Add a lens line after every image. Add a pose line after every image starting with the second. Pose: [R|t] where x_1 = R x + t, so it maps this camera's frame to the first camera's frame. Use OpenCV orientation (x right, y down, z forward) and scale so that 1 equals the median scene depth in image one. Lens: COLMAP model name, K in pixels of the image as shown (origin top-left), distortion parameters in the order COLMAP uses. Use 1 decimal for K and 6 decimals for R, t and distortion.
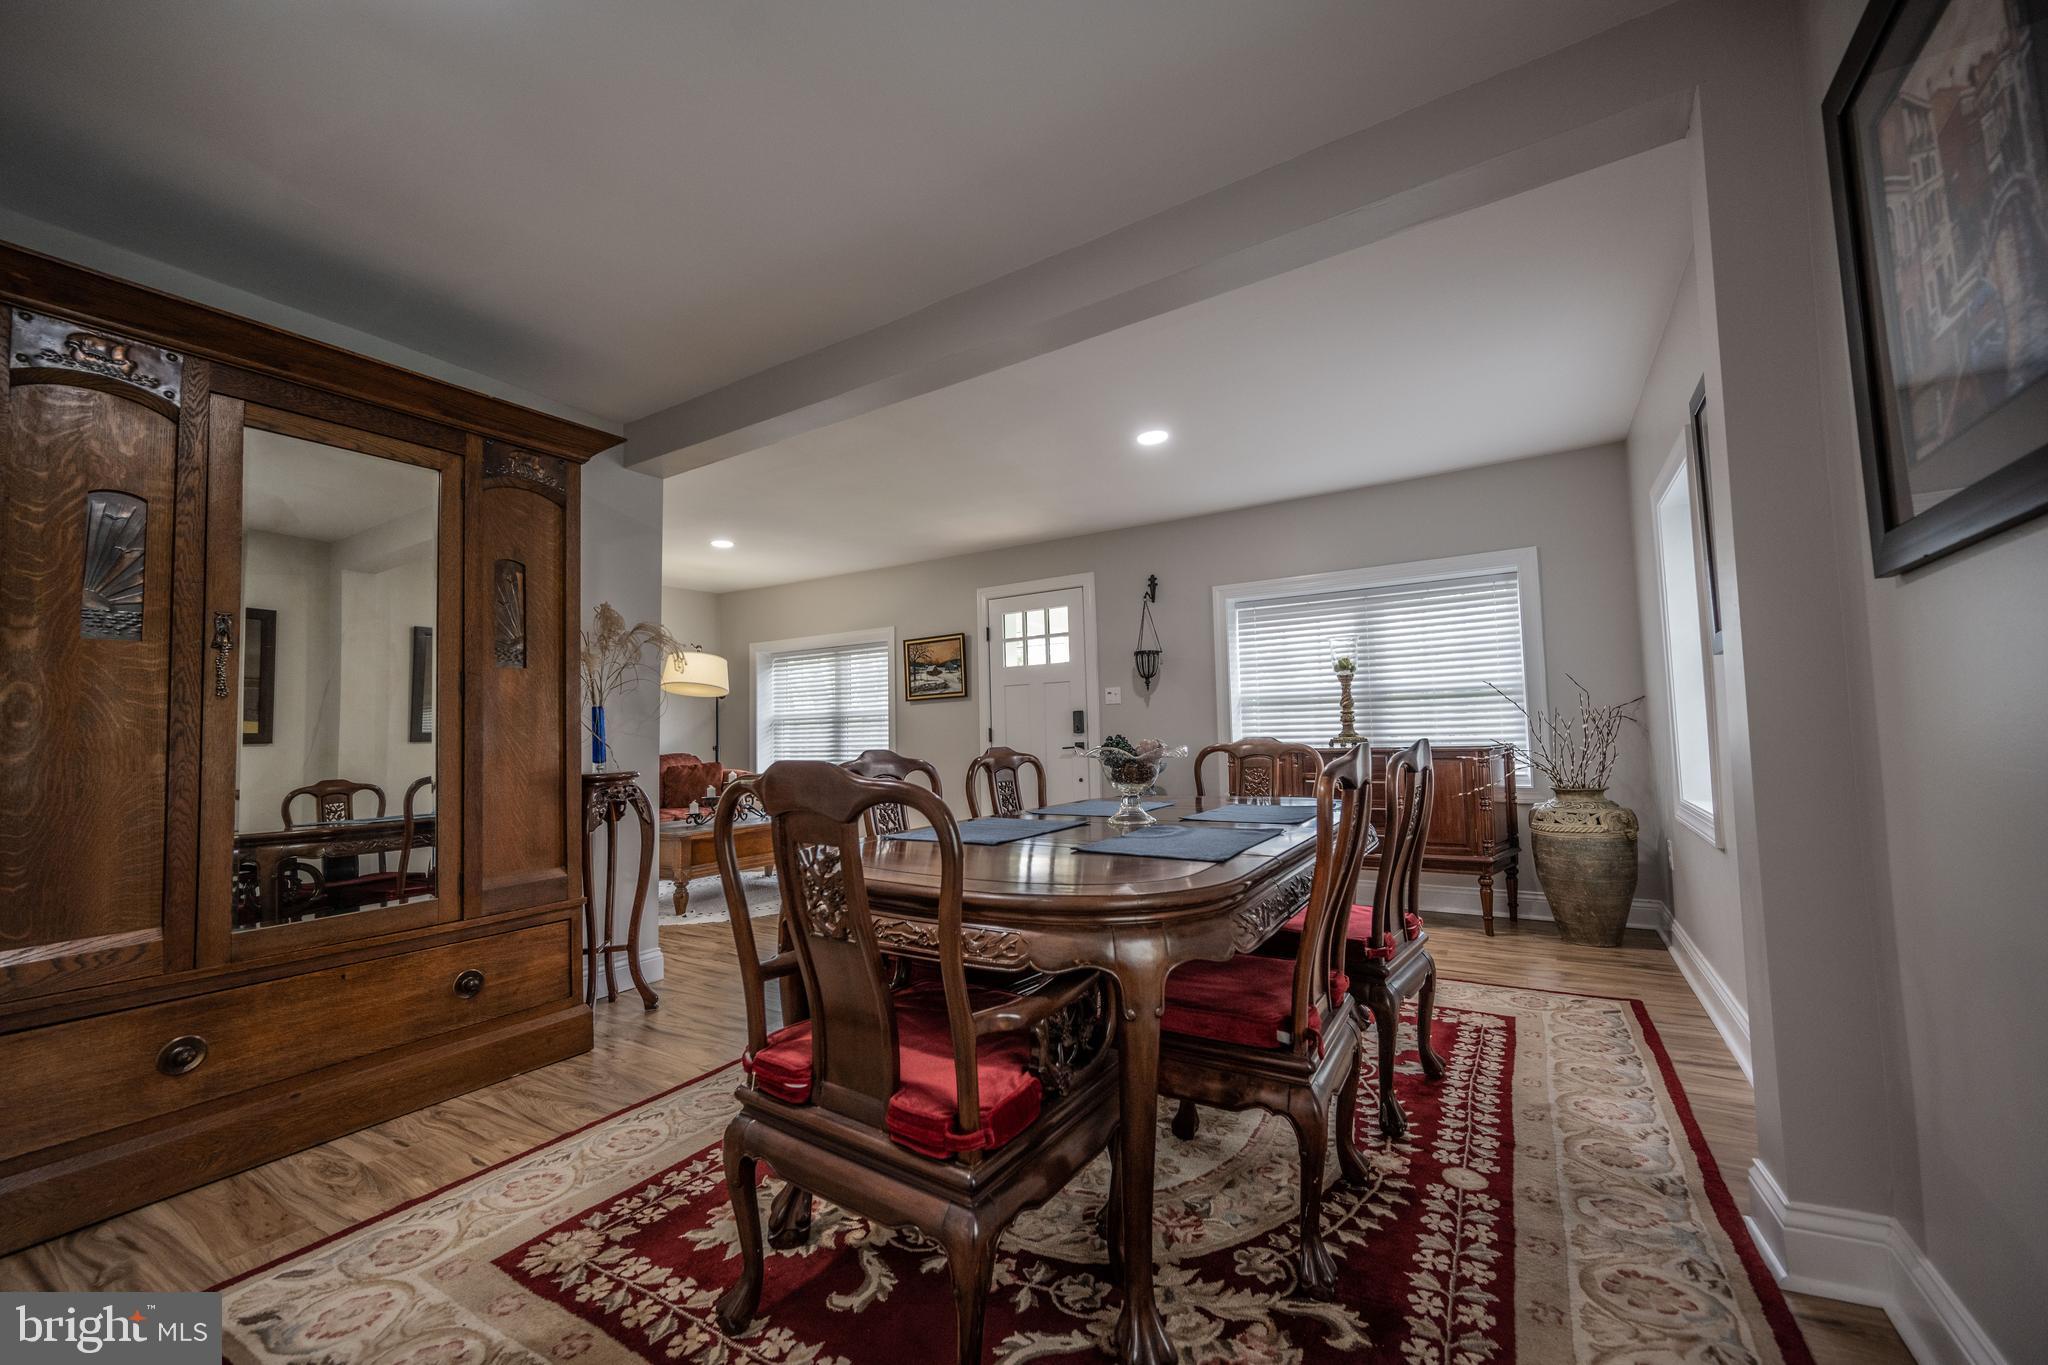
lens RADIAL K [[804.2, 0, 1036.1], [0, 804.2, 690.4], [0, 0, 1]] dist [-0.000883, -0.000163]
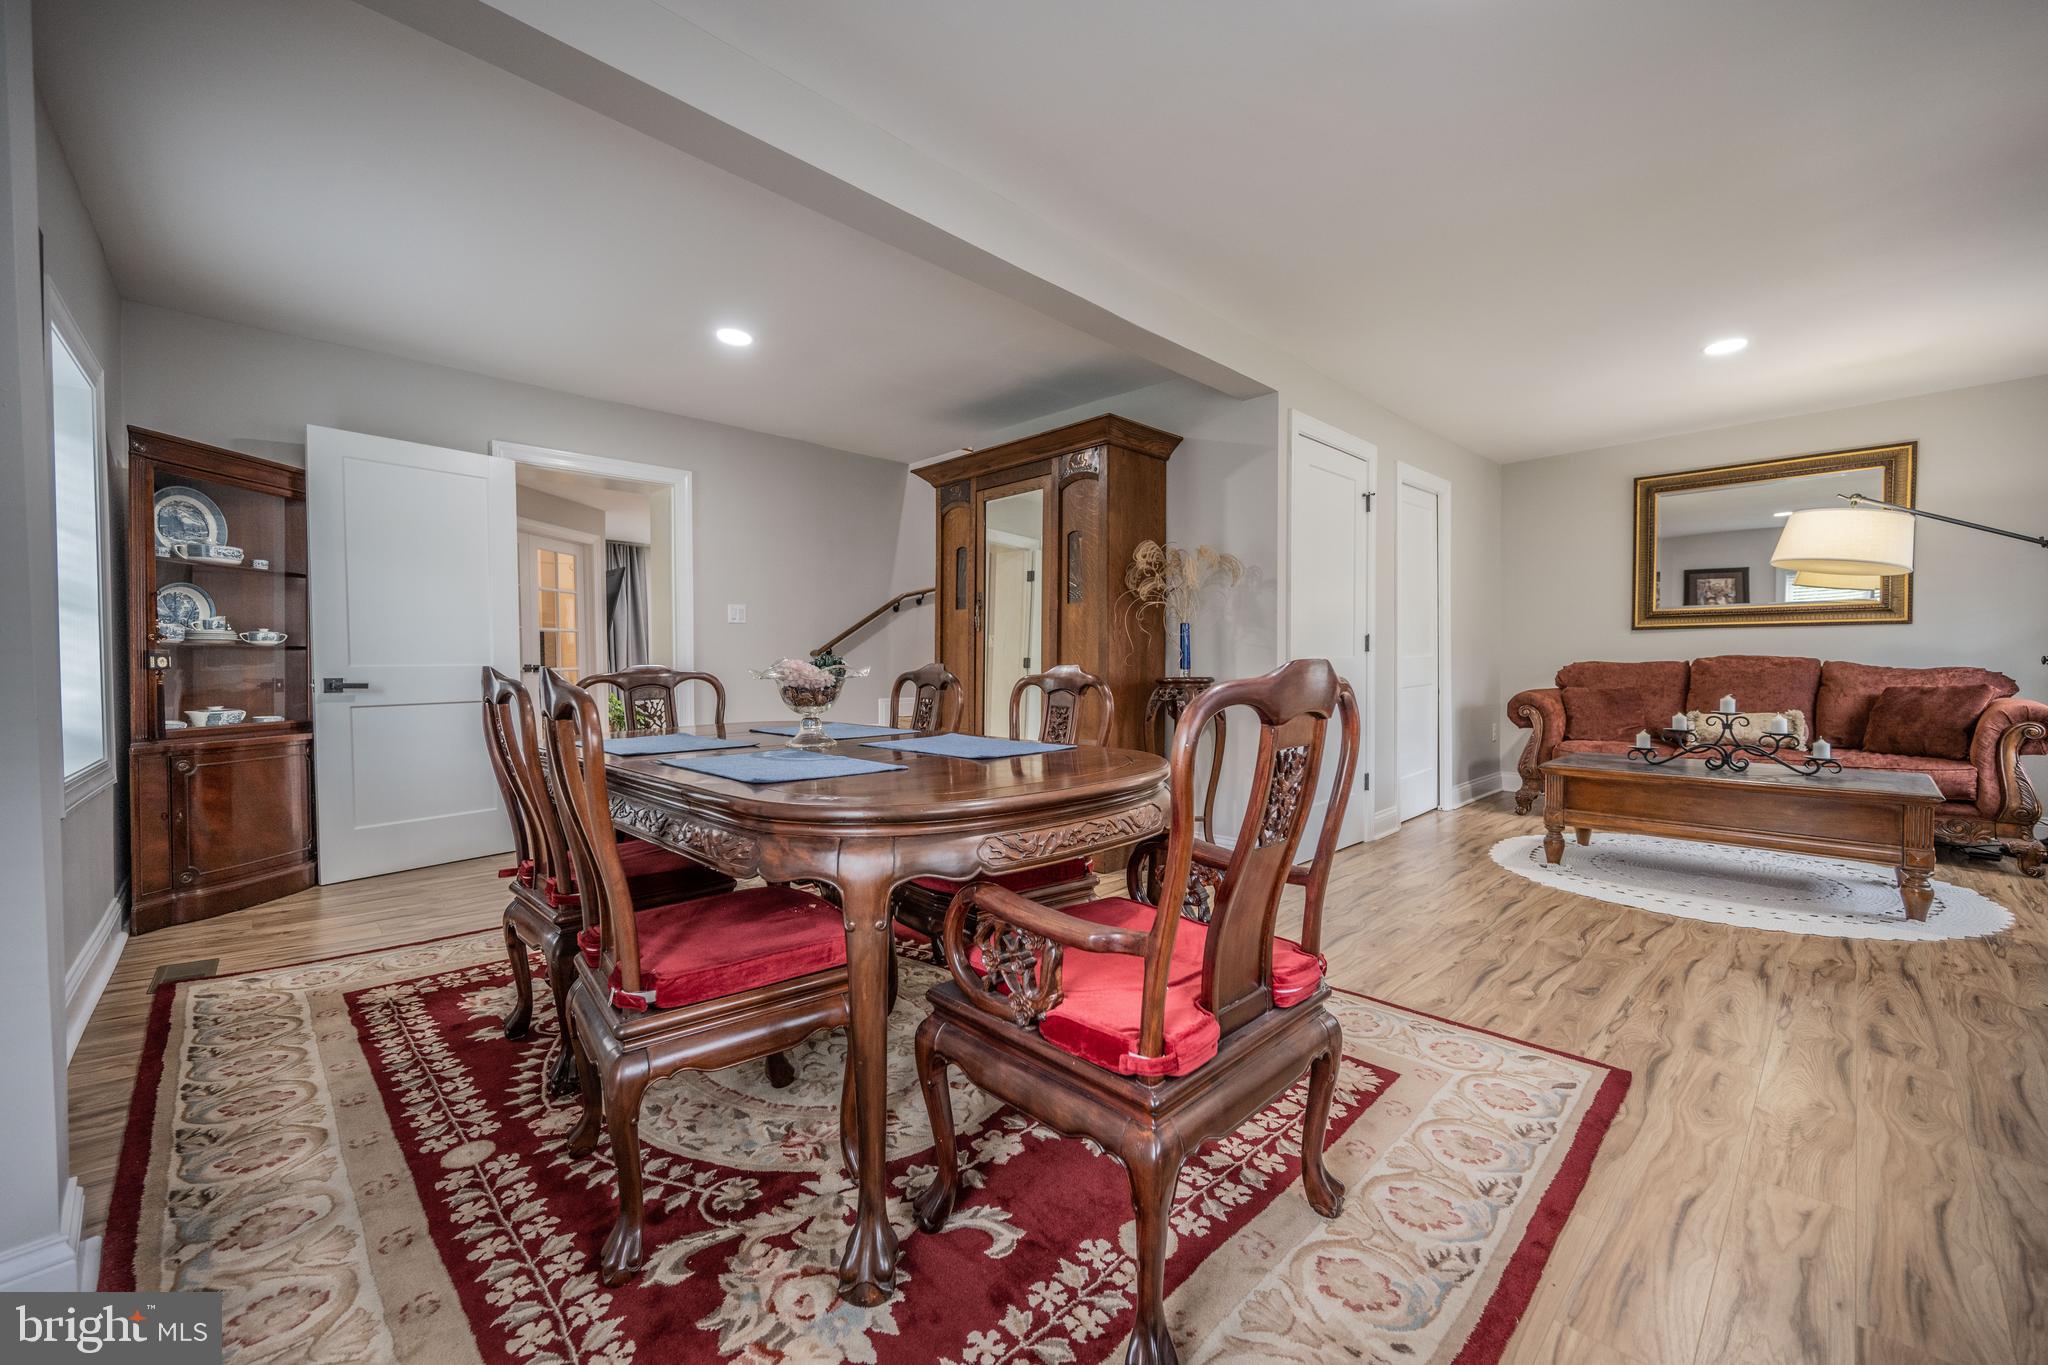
lens RADIAL K [[804.2, 0, 1007.0], [0, 804.2, 672.4], [0, 0, 1]] dist [-0.000883, -0.000163]
pose [[-0.260515, 0.032477, -0.964924, 1.219223], [0.065930, 0.997699, 0.015781, 0.099295], [0.963216, -0.059506, -0.262056, 1.838394]]
